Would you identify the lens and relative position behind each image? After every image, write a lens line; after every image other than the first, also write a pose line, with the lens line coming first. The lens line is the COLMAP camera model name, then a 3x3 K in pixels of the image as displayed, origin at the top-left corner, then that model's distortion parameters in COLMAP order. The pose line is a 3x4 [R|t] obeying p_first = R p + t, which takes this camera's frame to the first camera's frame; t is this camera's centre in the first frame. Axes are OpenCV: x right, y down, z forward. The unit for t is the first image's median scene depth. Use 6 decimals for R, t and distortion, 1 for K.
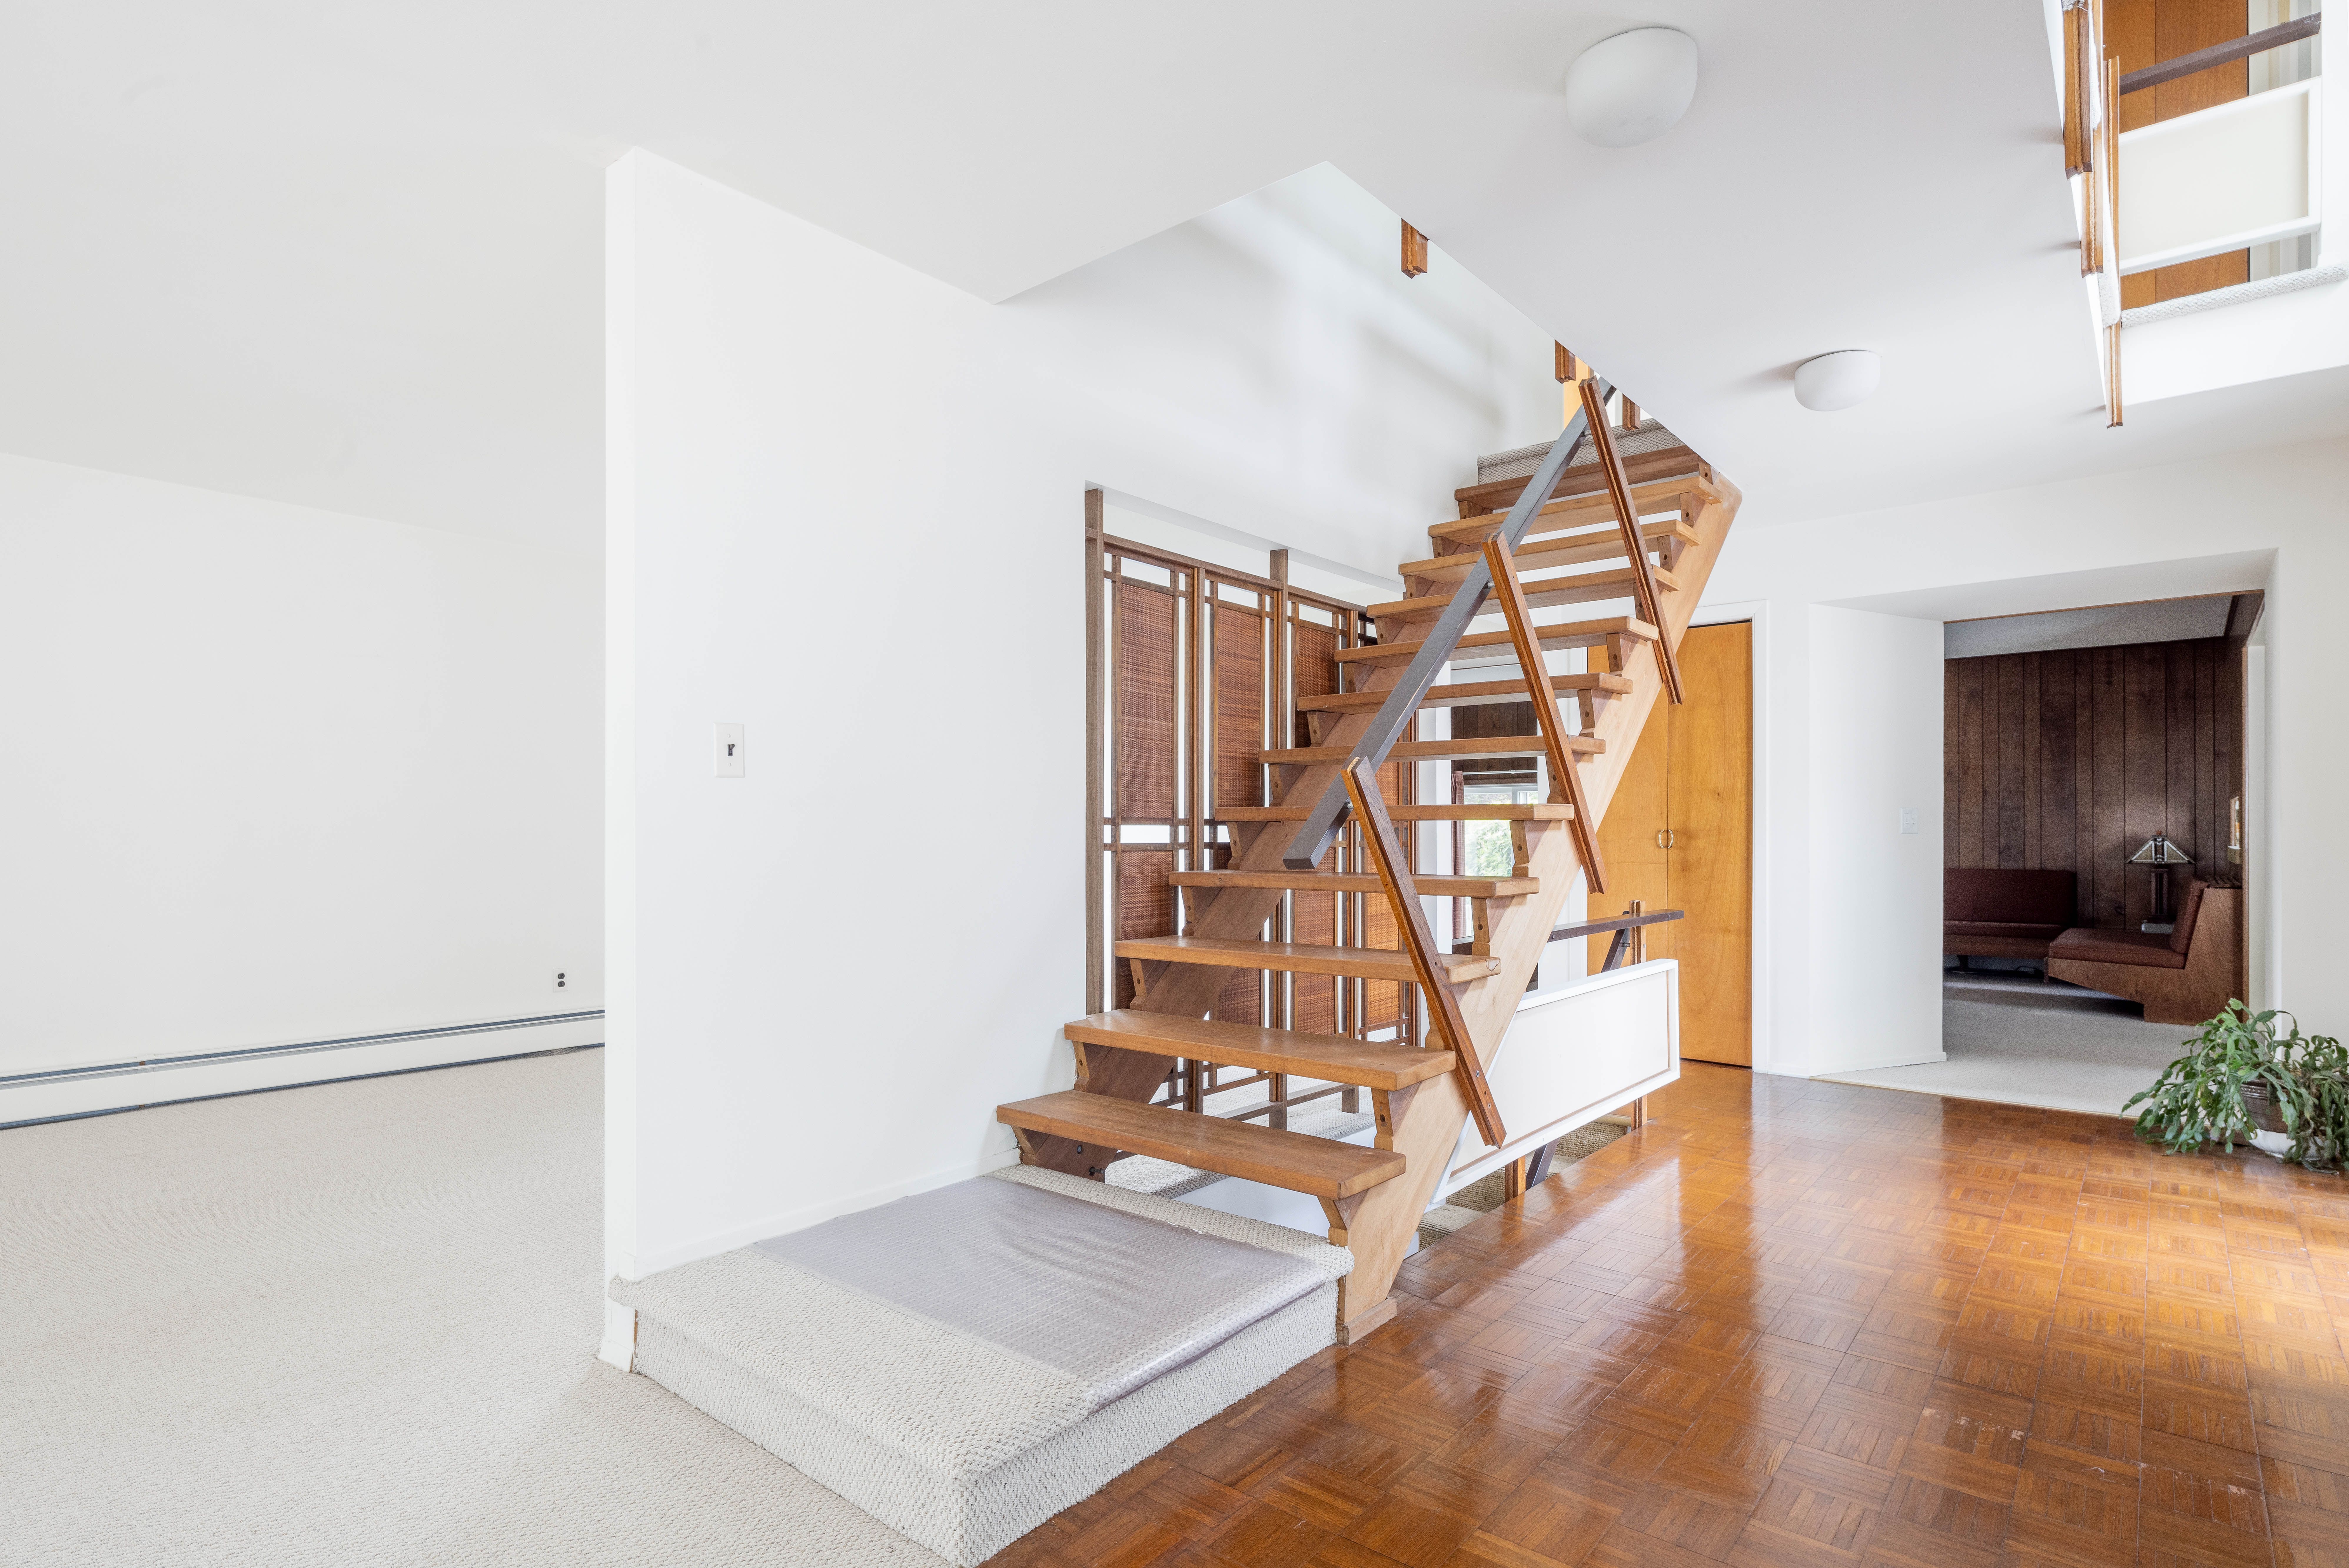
lens RADIAL K [[1188.9, 0, 1173.0], [0, 1188.9, 835.5], [0, 0, 1]] dist [0.007103, 0.000736]
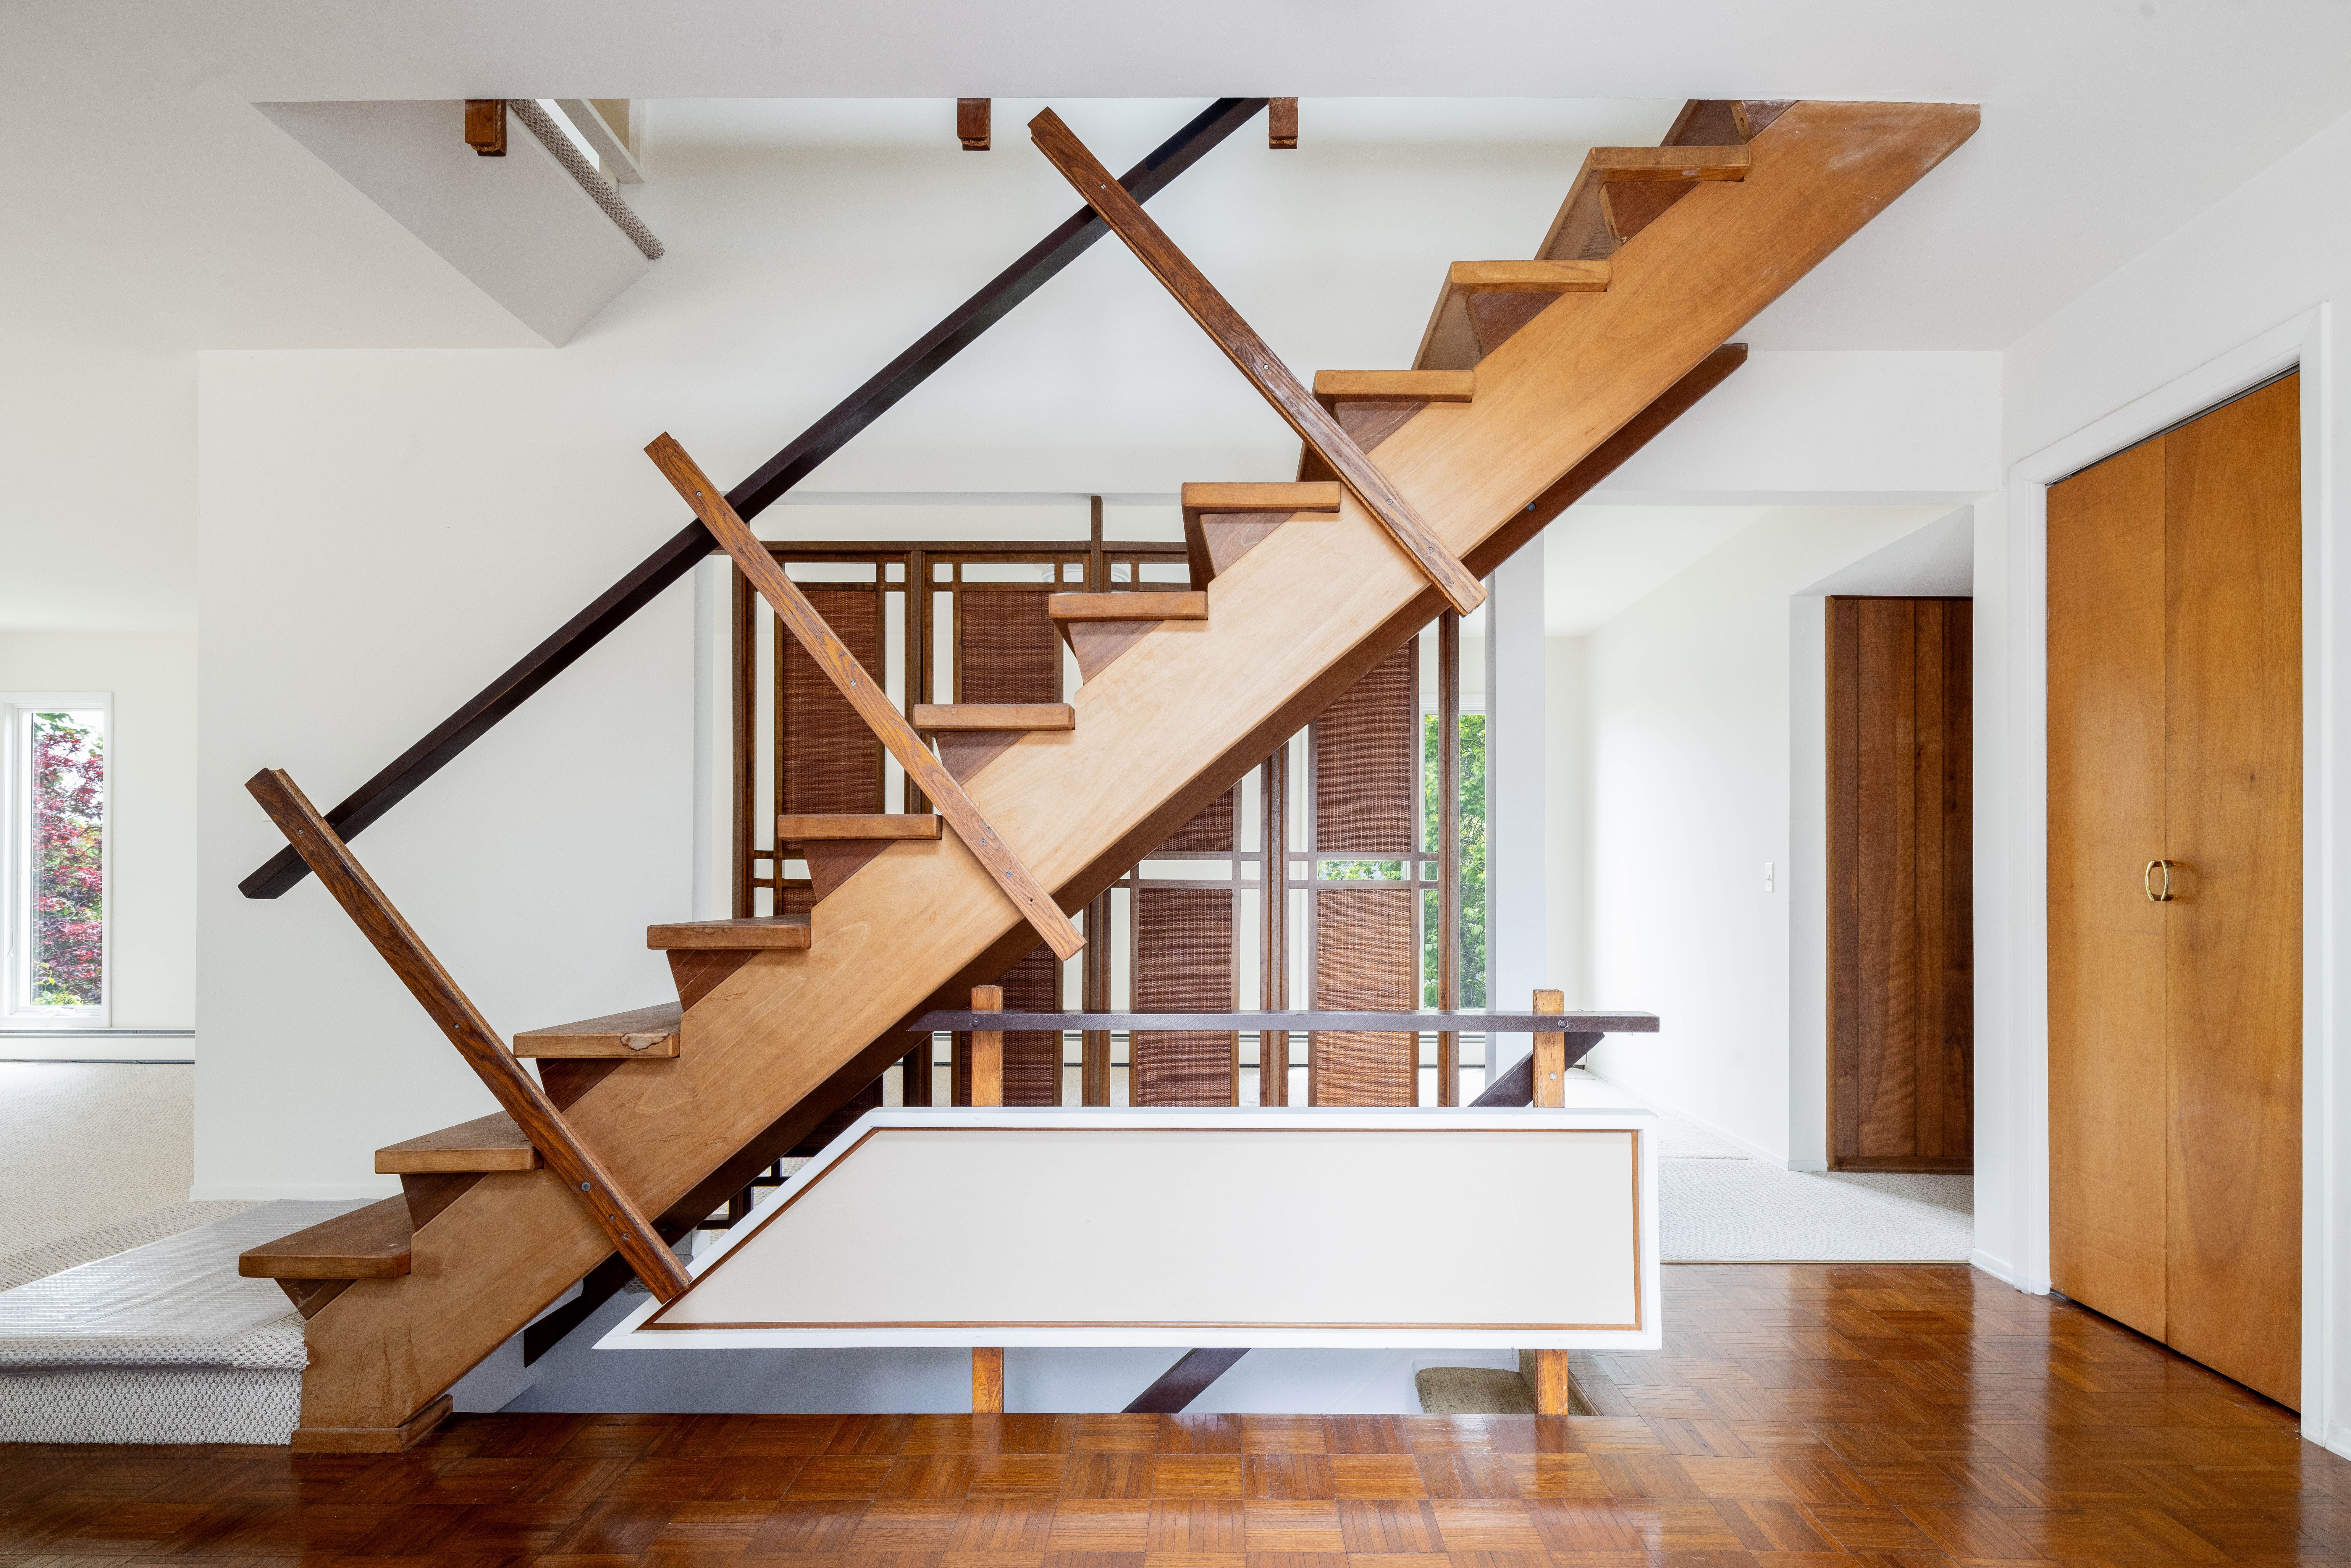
lens RADIAL K [[1227.4, 0, 1180.7], [0, 1227.4, 872.4], [0, 0, 1]] dist [-0.000022, -0.000046]
pose [[0.641297, -0.000860, -0.767292, 0.782072], [-0.002316, 0.999993, -0.003056, 0.002856], [0.767289, 0.003737, 0.641291, 0.574019]]
